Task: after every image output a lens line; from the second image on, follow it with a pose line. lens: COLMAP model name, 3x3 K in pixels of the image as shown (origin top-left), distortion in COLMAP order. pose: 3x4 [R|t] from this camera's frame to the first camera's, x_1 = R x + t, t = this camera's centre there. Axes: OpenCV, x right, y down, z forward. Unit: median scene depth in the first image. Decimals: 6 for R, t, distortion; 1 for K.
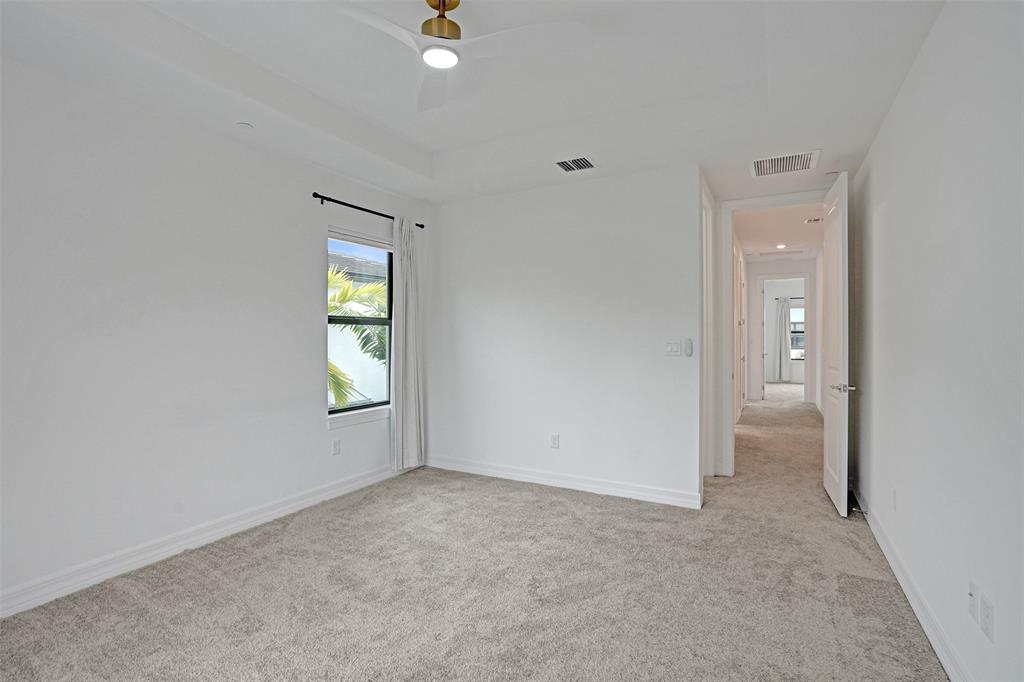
lens RADIAL K [[481.0, 0, 512.7], [0, 481.0, 341.1], [0, 0, 1]] dist [-0.053358, 0.028264]
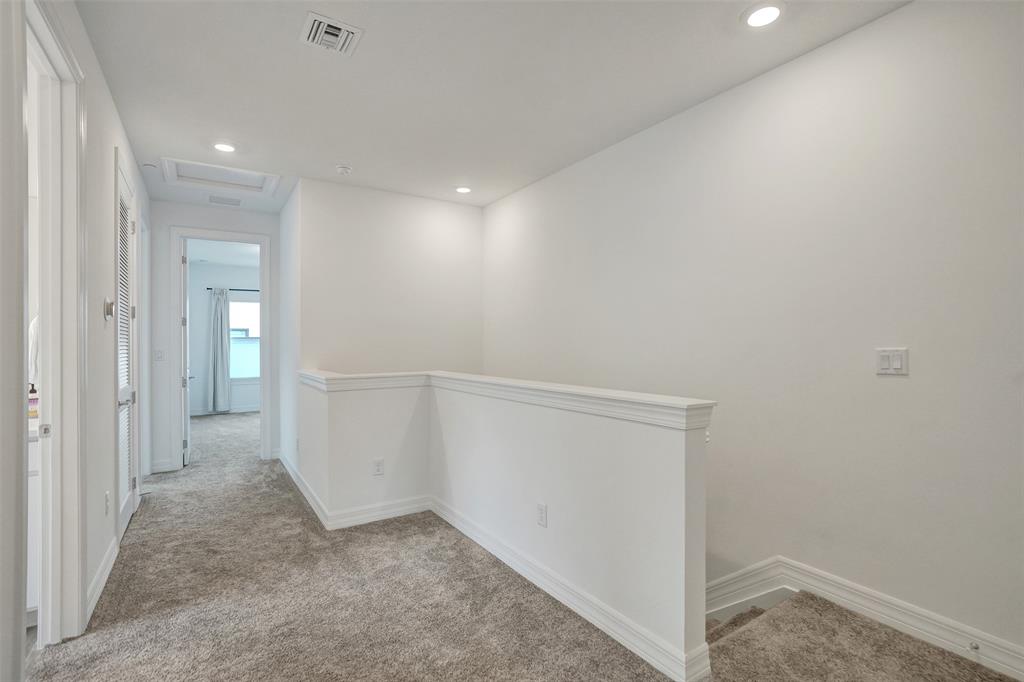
lens RADIAL K [[481.0, 0, 512.7], [0, 481.0, 341.1], [0, 0, 1]] dist [-0.053358, 0.028264]
pose [[0.468865, 0.008858, 0.883225, 0.236725], [0.011779, 0.999798, -0.016280, -0.001829], [-0.883191, 0.018036, 0.468666, 0.434620]]
